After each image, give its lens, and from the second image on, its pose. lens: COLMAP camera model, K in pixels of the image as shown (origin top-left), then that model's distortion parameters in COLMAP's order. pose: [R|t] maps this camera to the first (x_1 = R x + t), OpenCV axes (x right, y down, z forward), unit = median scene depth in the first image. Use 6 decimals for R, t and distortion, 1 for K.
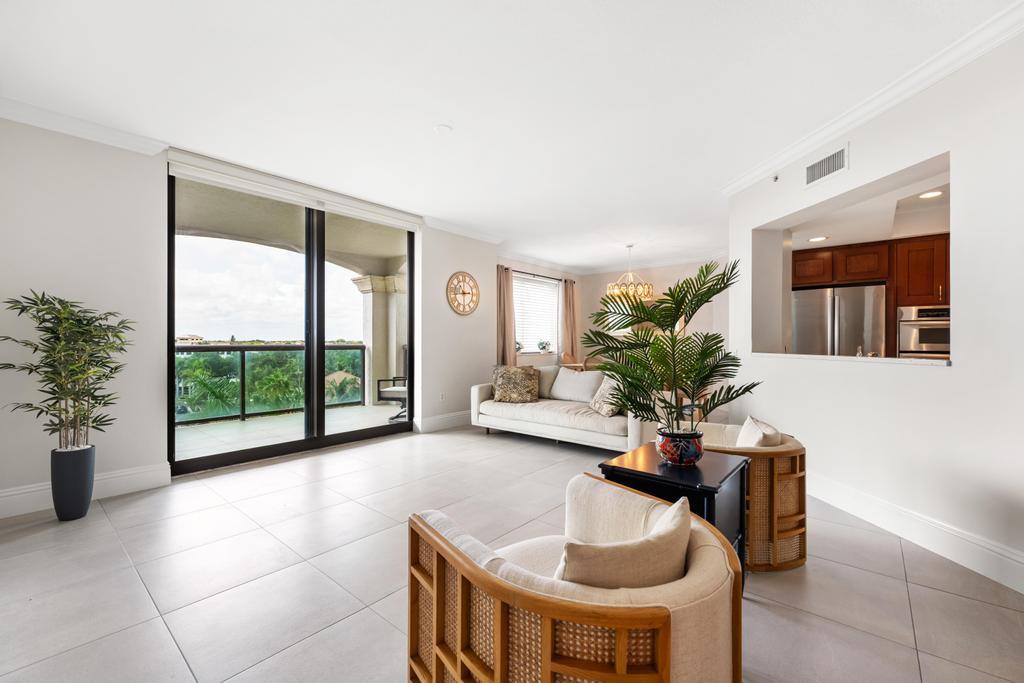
lens RADIAL K [[426.6, 0, 514.9], [0, 426.6, 341.9], [0, 0, 1]] dist [-0.001560, -0.000308]
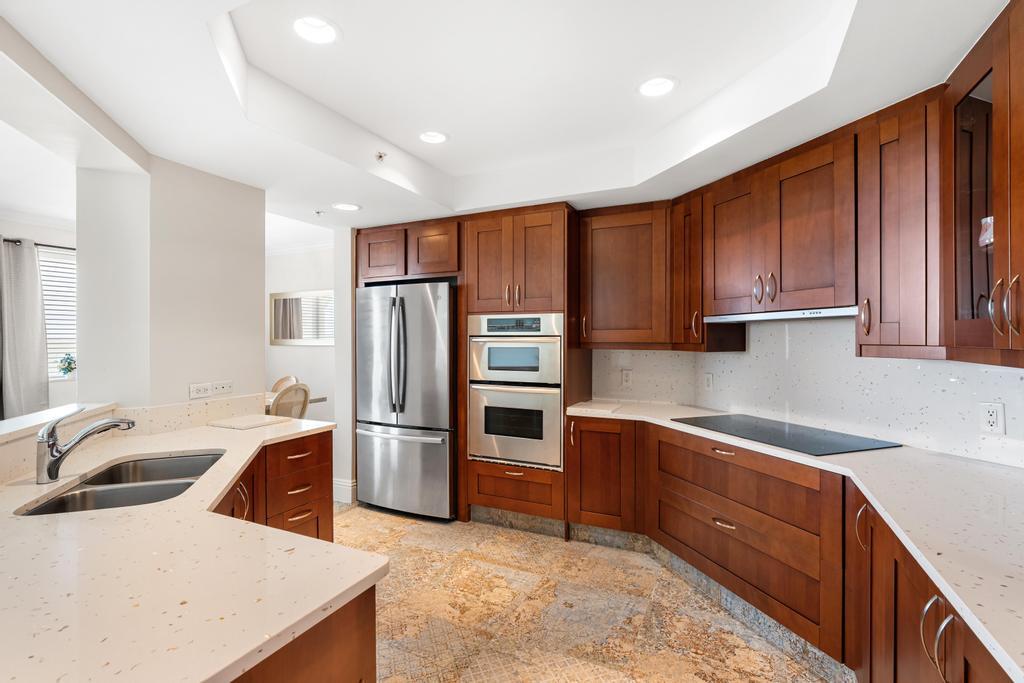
lens RADIAL K [[470.4, 0, 508.8], [0, 470.4, 338.5], [0, 0, 1]] dist [-0.000066, 0.000621]
pose [[0.968740, -0.001470, 0.248074, 0.700198], [0.002390, 0.999991, -0.003408, -0.038265], [-0.248067, 0.003895, 0.968735, 0.240784]]
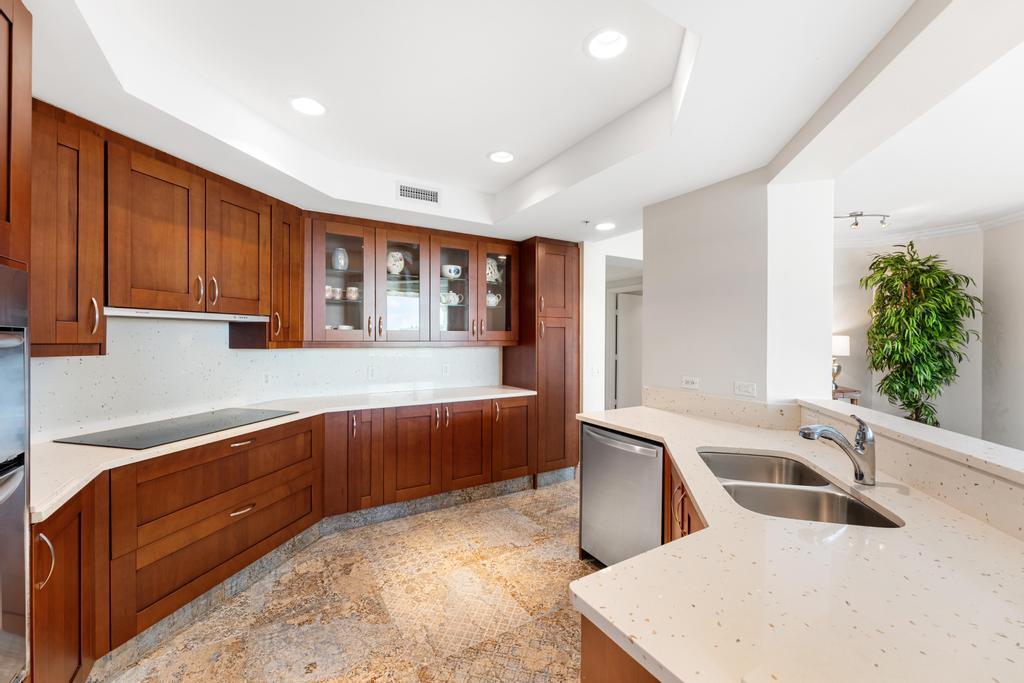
lens RADIAL K [[411.9, 0, 507.4], [0, 411.9, 336.8], [0, 0, 1]] dist [0.001010, 0.000636]
pose [[-0.946166, -0.004336, 0.323652, 0.620544], [-0.004838, 0.999988, -0.000746, -0.040666], [-0.323645, -0.002271, -0.946176, 0.921254]]
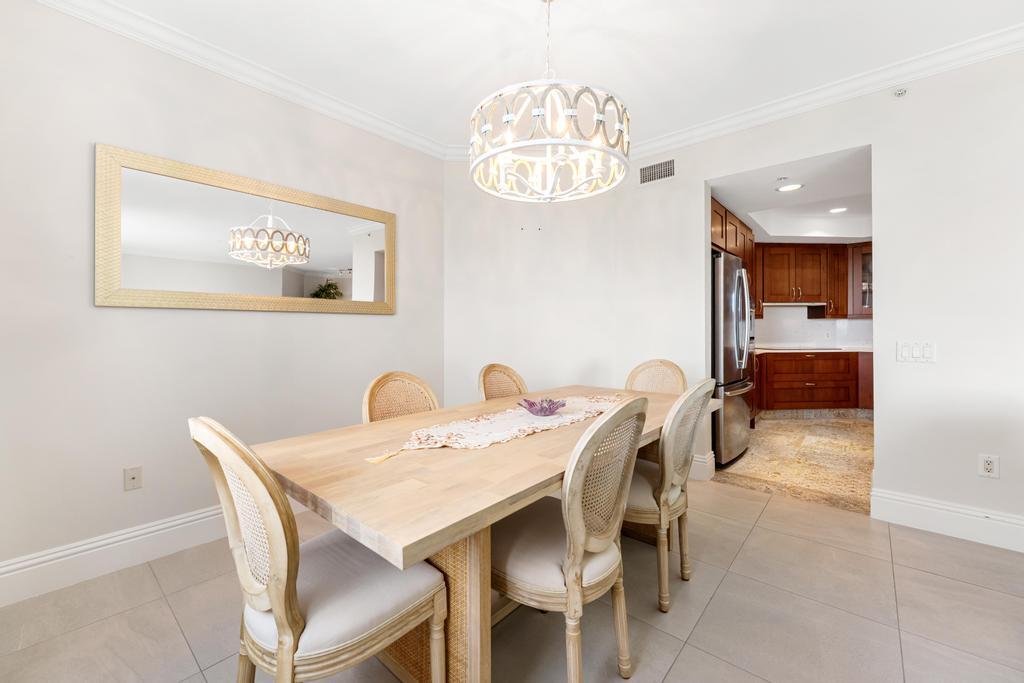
lens RADIAL K [[411.9, 0, 517.0], [0, 411.9, 332.4], [0, 0, 1]] dist [0.001010, 0.000636]
pose [[0.002202, -0.010076, 0.999947, 0.014132], [0.005274, 0.999935, 0.010064, -0.003273], [-0.999984, 0.005251, 0.002255, 1.318978]]
